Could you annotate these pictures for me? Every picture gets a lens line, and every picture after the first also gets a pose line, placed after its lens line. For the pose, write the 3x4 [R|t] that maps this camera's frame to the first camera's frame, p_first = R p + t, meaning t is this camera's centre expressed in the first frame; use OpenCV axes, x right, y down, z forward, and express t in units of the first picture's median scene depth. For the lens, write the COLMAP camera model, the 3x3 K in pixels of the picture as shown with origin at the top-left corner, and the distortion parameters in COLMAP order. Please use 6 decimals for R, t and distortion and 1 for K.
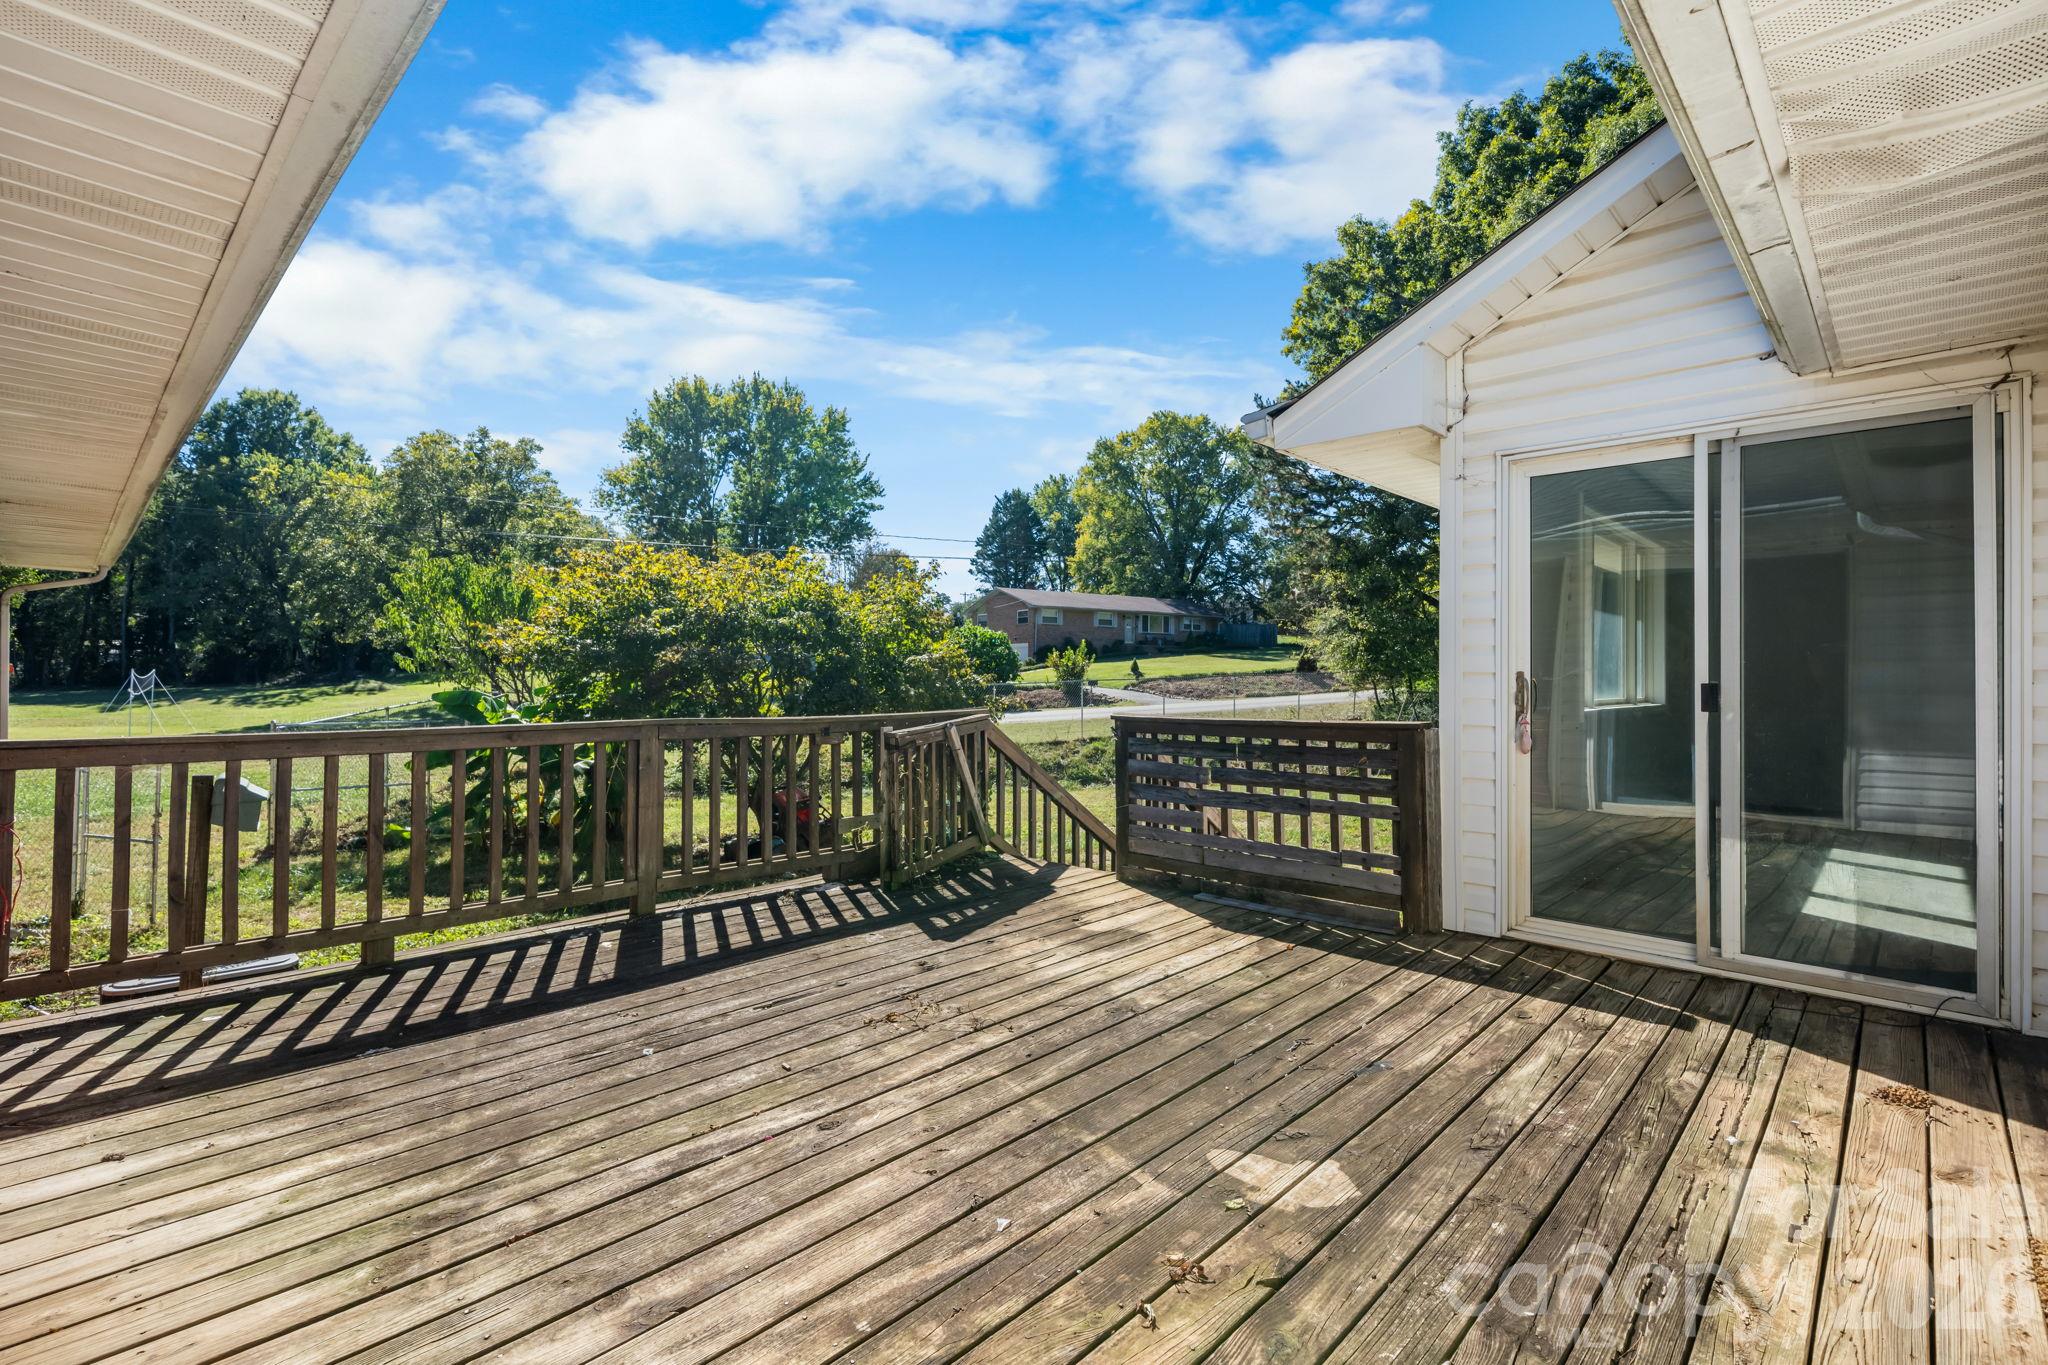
lens RADIAL K [[913.8, 0, 1010.6], [0, 913.8, 679.0], [0, 0, 1]] dist [-0.000695, -0.000088]
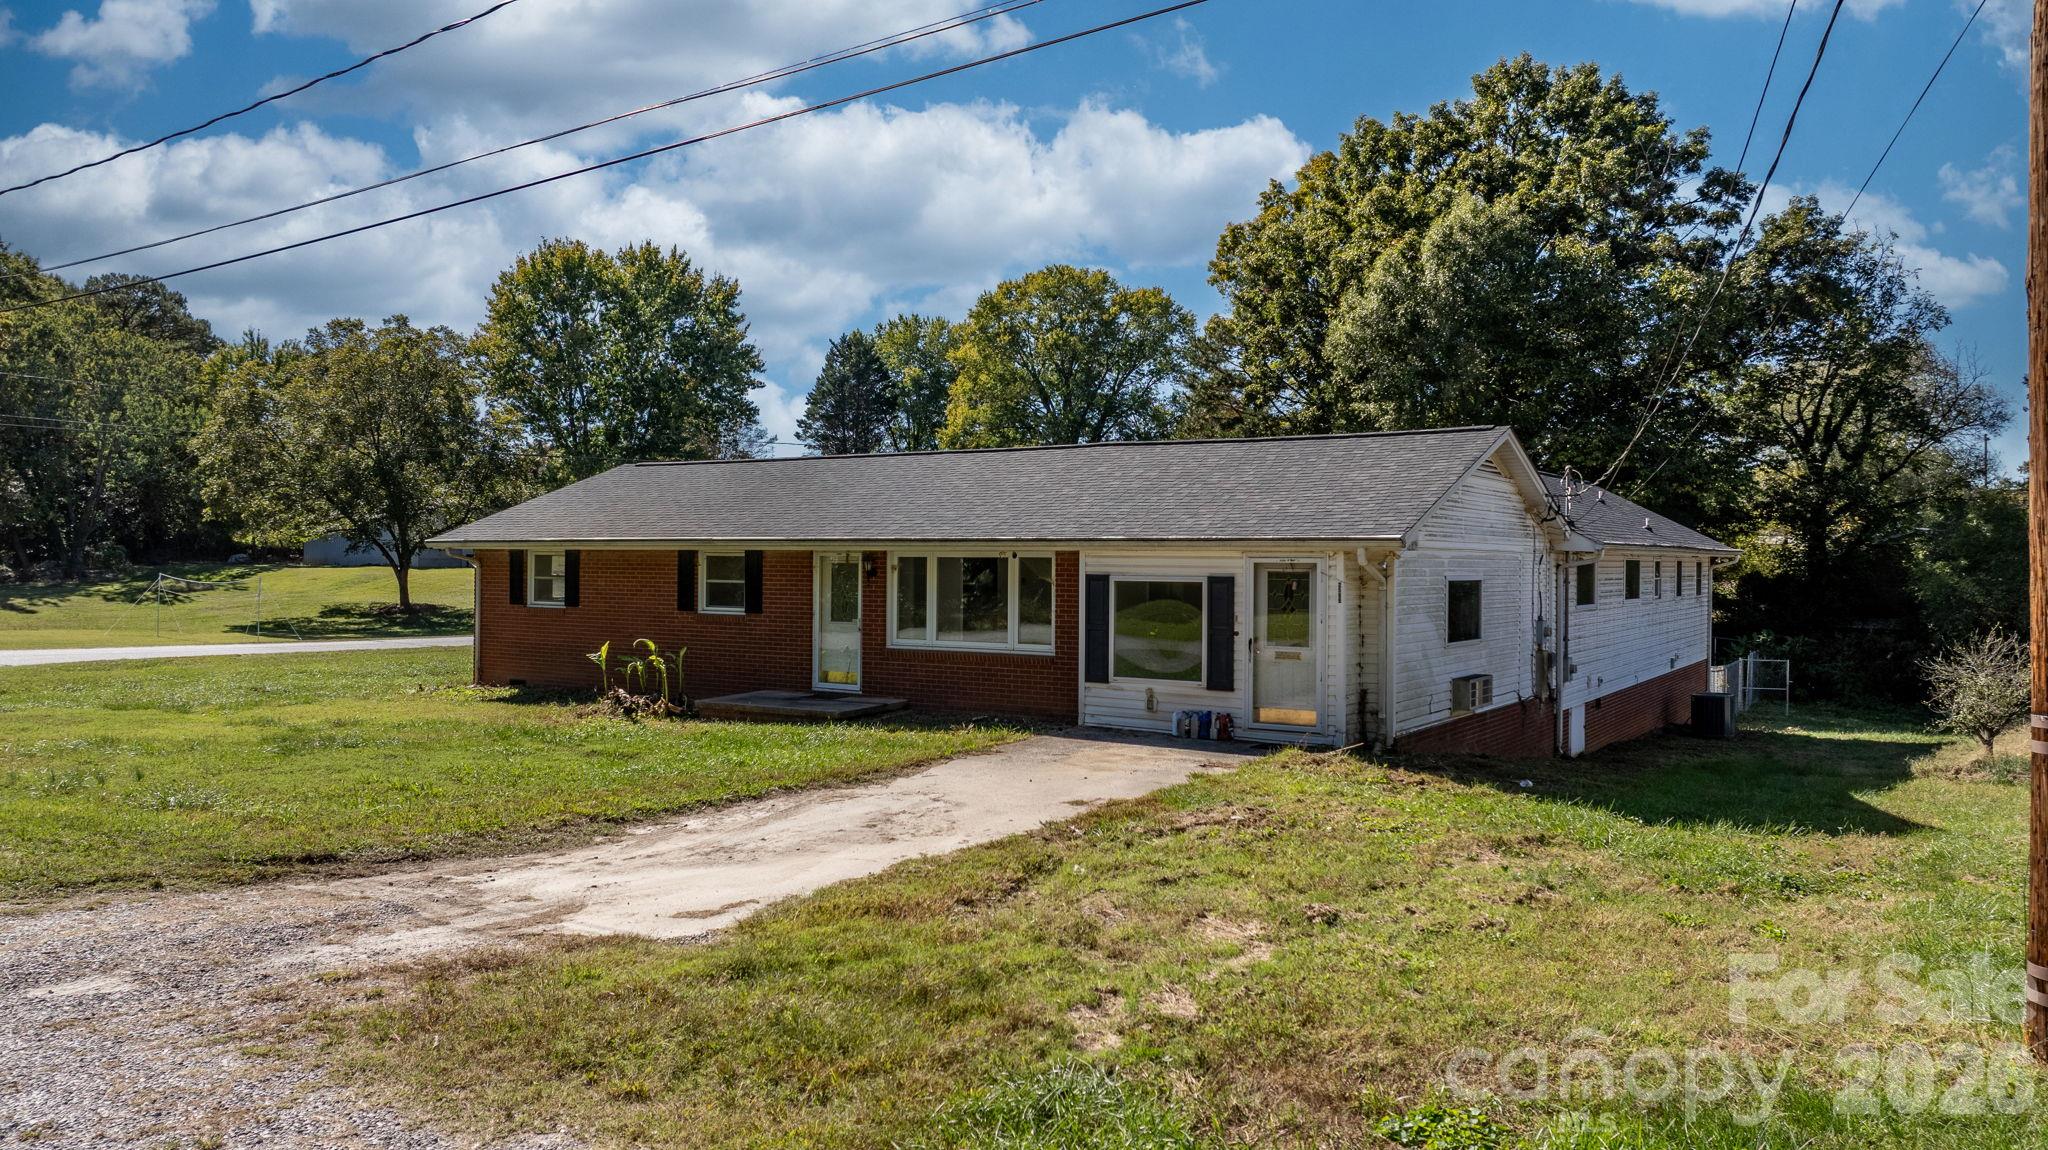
lens RADIAL K [[1449.6, 0, 1026.4], [0, 1449.6, 583.1], [0, 0, 1]] dist [-0.004687, 0.007708]
pose [[0.979655, 0.005977, 0.200601, -0.125751], [-0.008461, 0.999898, 0.011530, -0.009429], [-0.200511, -0.012992, 0.979605, -0.315327]]
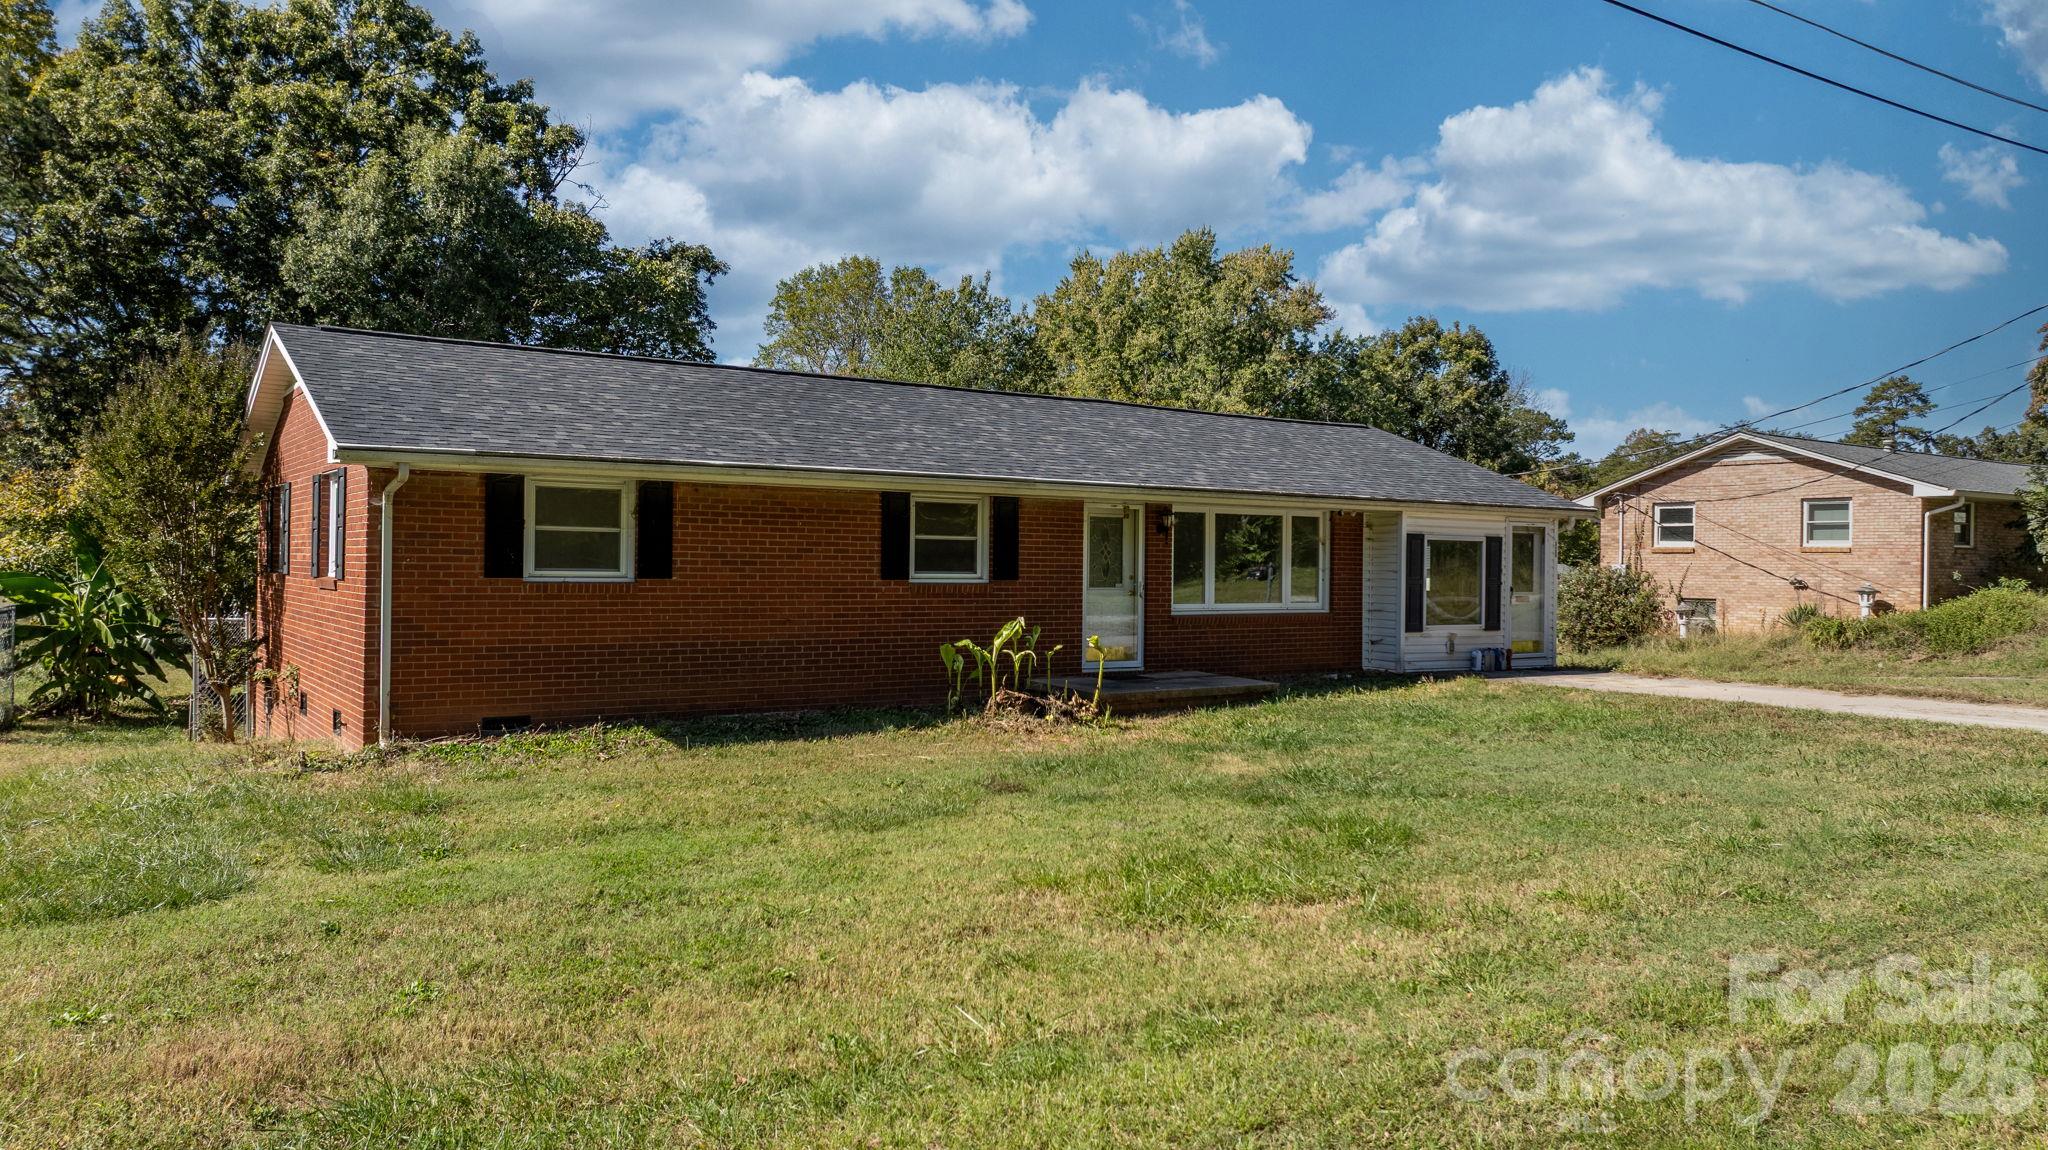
lens RADIAL K [[1449.6, 0, 1026.9], [0, 1449.6, 570.9], [0, 0, 1]] dist [-0.004687, 0.007708]
pose [[0.177877, -0.002634, 0.984049, -0.334342], [-0.008351, 0.999956, 0.004186, -0.002086], [-0.984017, -0.008962, 0.177847, -0.065871]]
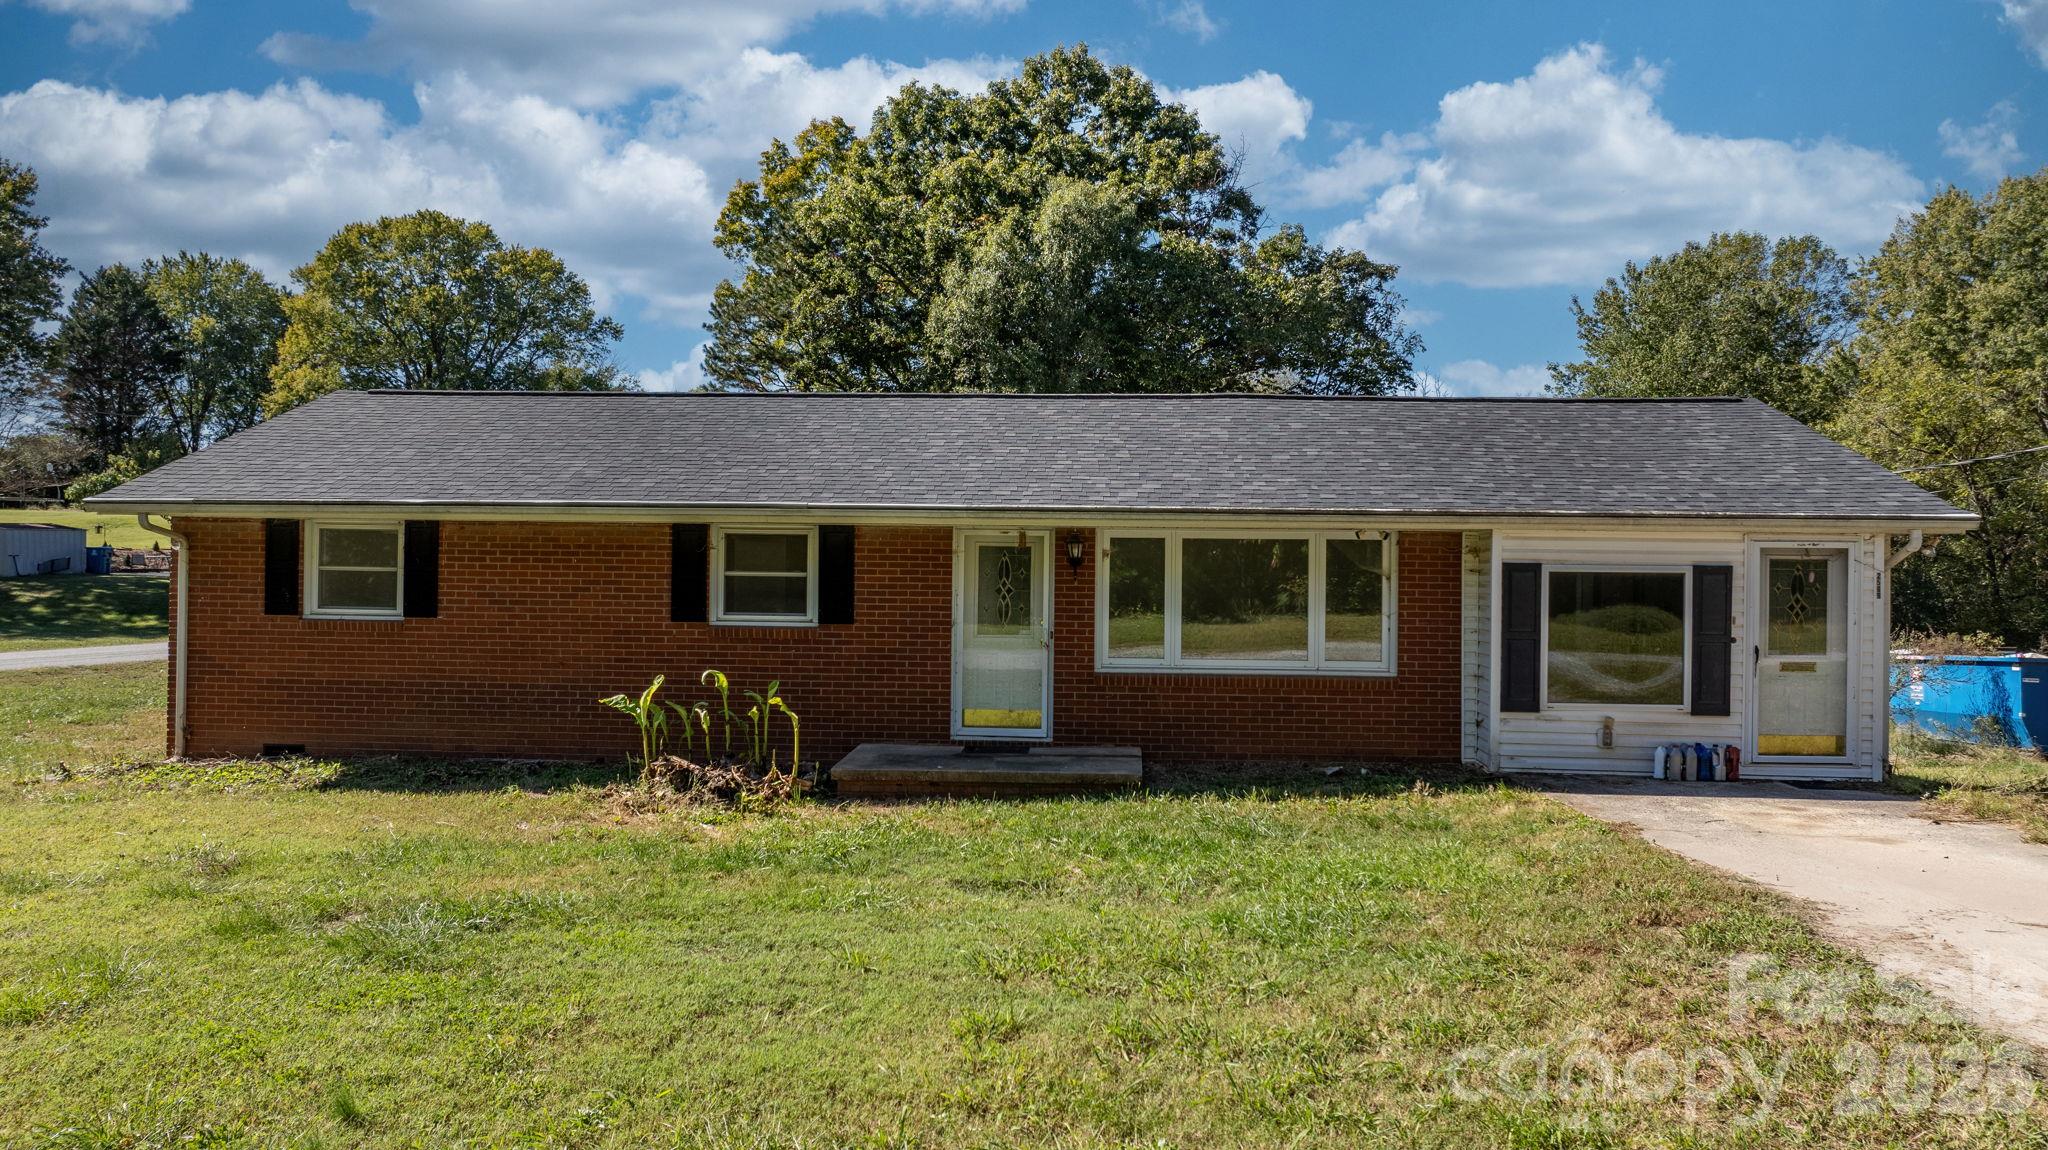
lens RADIAL K [[1449.6, 0, 1027.0], [0, 1449.6, 576.3], [0, 0, 1]] dist [-0.004687, 0.007708]
pose [[0.751825, 0.007394, 0.659322, -0.224203], [-0.010437, 0.999945, 0.000687, -0.006176], [-0.659280, -0.007398, 0.751861, -0.178196]]
